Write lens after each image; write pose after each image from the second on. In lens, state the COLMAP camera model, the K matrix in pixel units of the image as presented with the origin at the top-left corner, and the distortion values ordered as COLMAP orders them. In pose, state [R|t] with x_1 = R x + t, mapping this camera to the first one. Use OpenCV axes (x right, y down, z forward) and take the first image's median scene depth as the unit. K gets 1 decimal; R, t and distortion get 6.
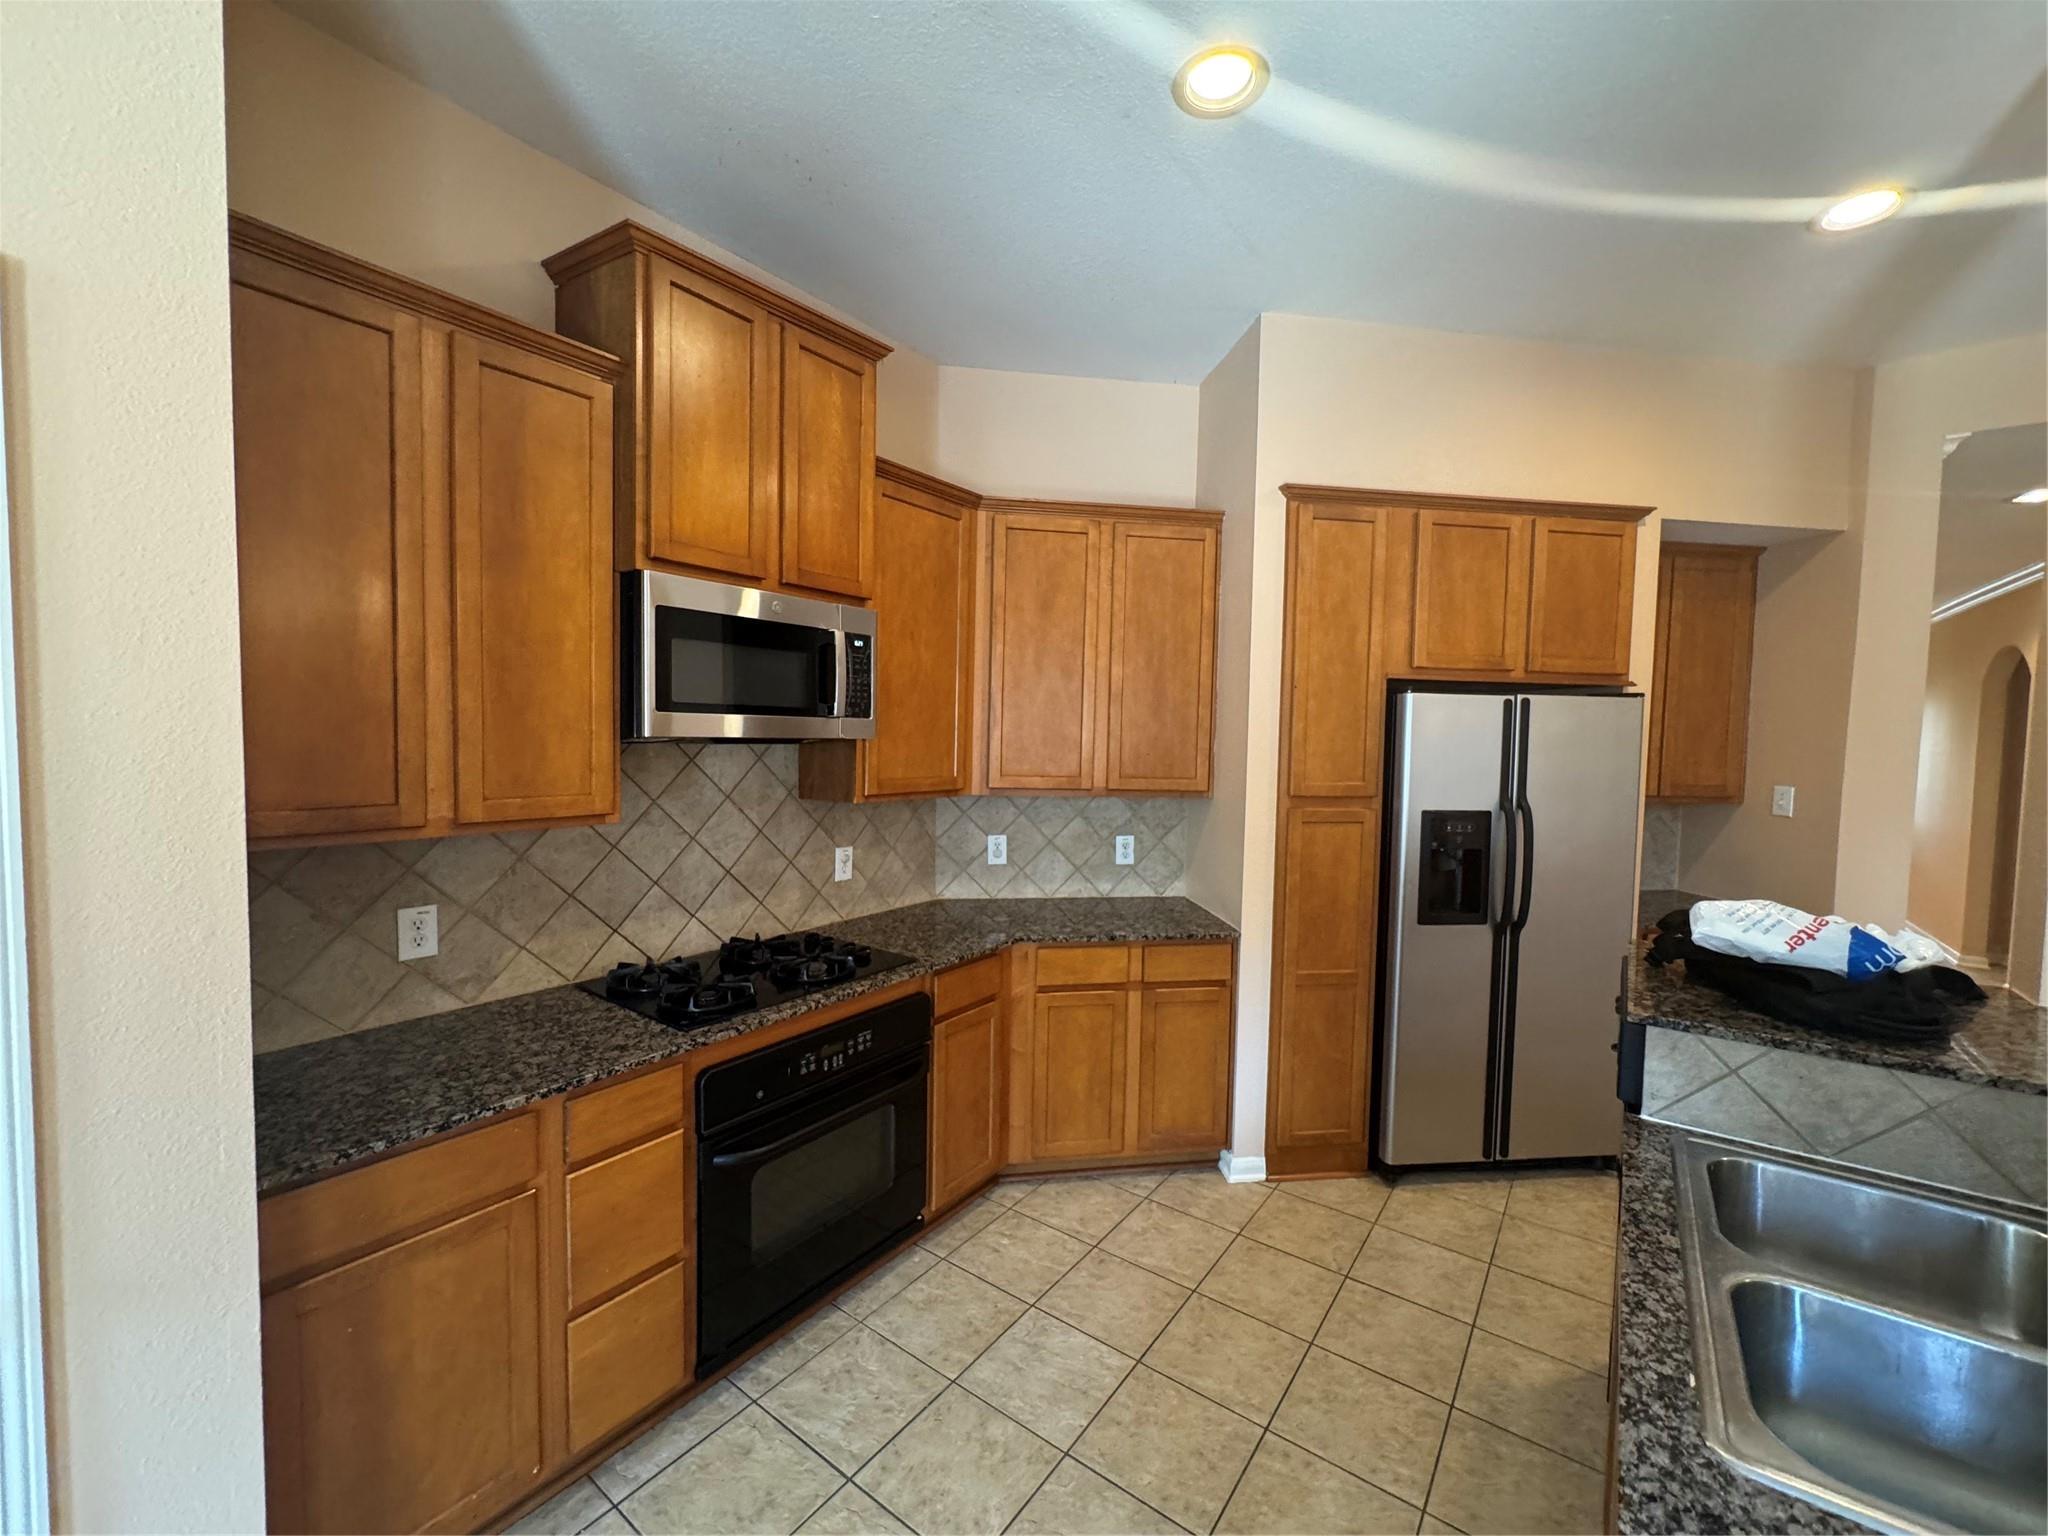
lens RADIAL K [[823.6, 0, 1024.4], [0, 823.6, 764.2], [0, 0, 1]] dist [-0.007300, 0.001658]
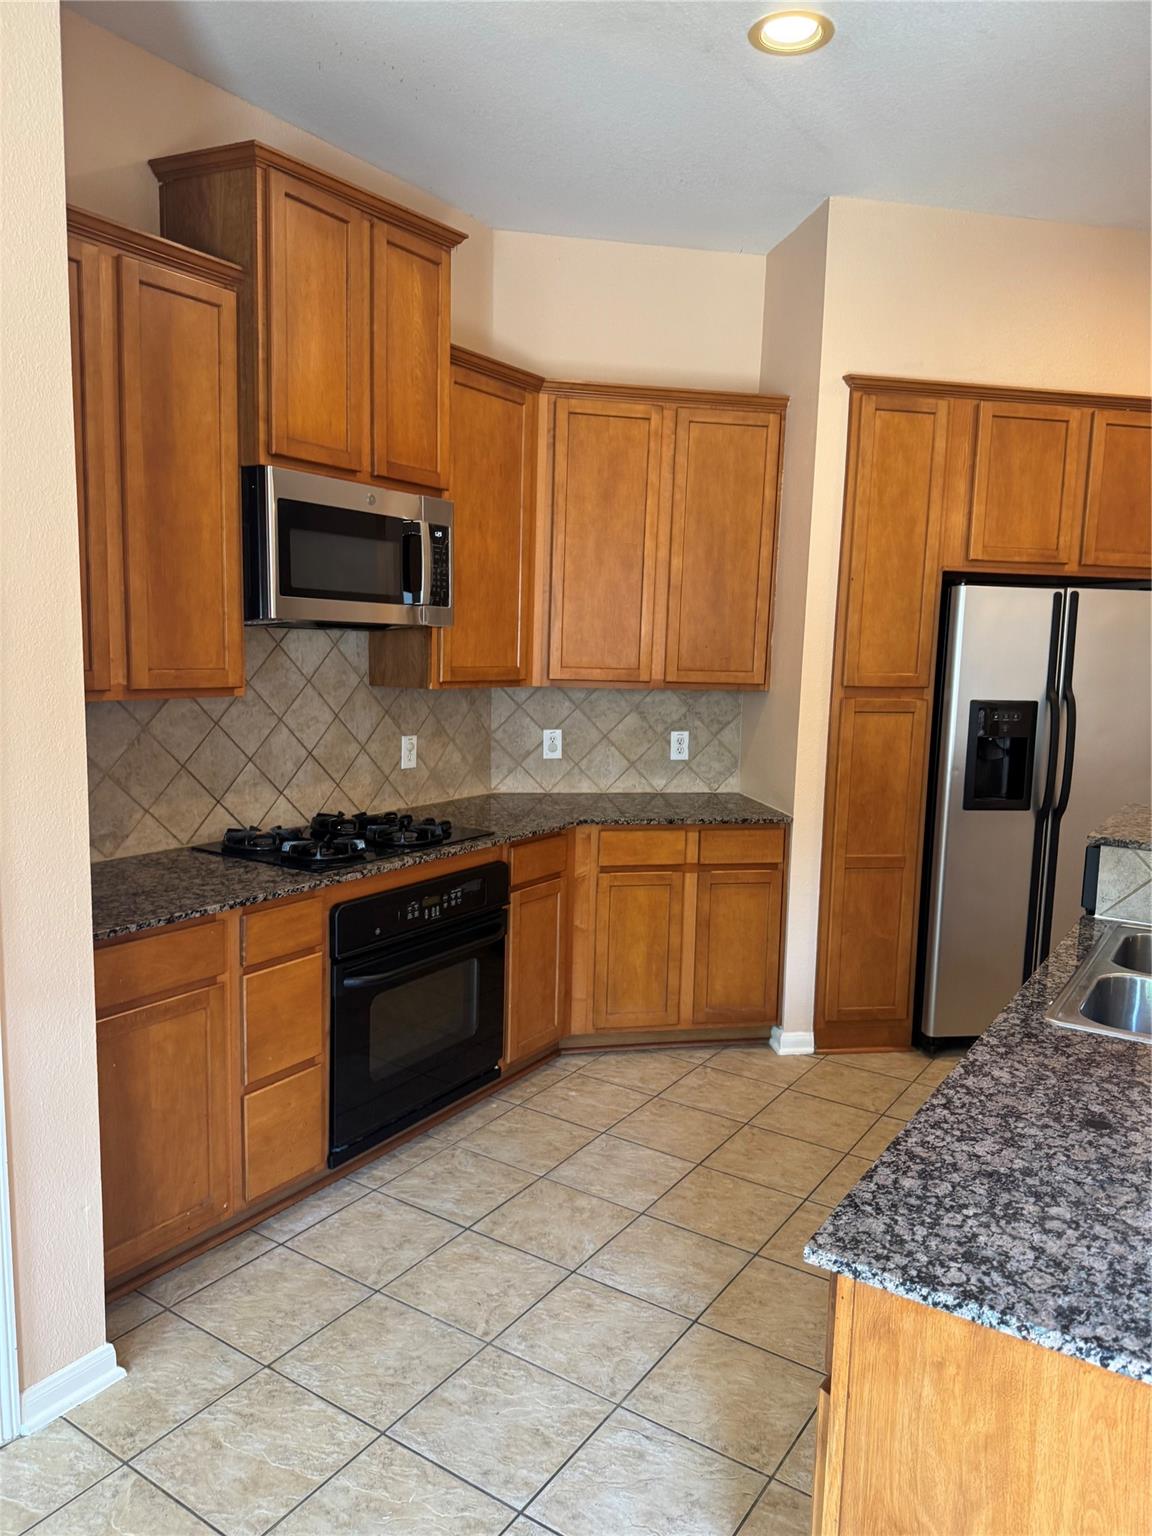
lens RADIAL K [[1082.8, 0, 576.6], [0, 1082.8, 766.3], [0, 0, 1]] dist [0.072803, -0.058646]
pose [[0.998783, 0.001390, 0.049300, -0.084962], [-0.005285, 0.996863, 0.078968, 0.034662], [-0.049035, -0.079132, 0.995657, -0.374719]]
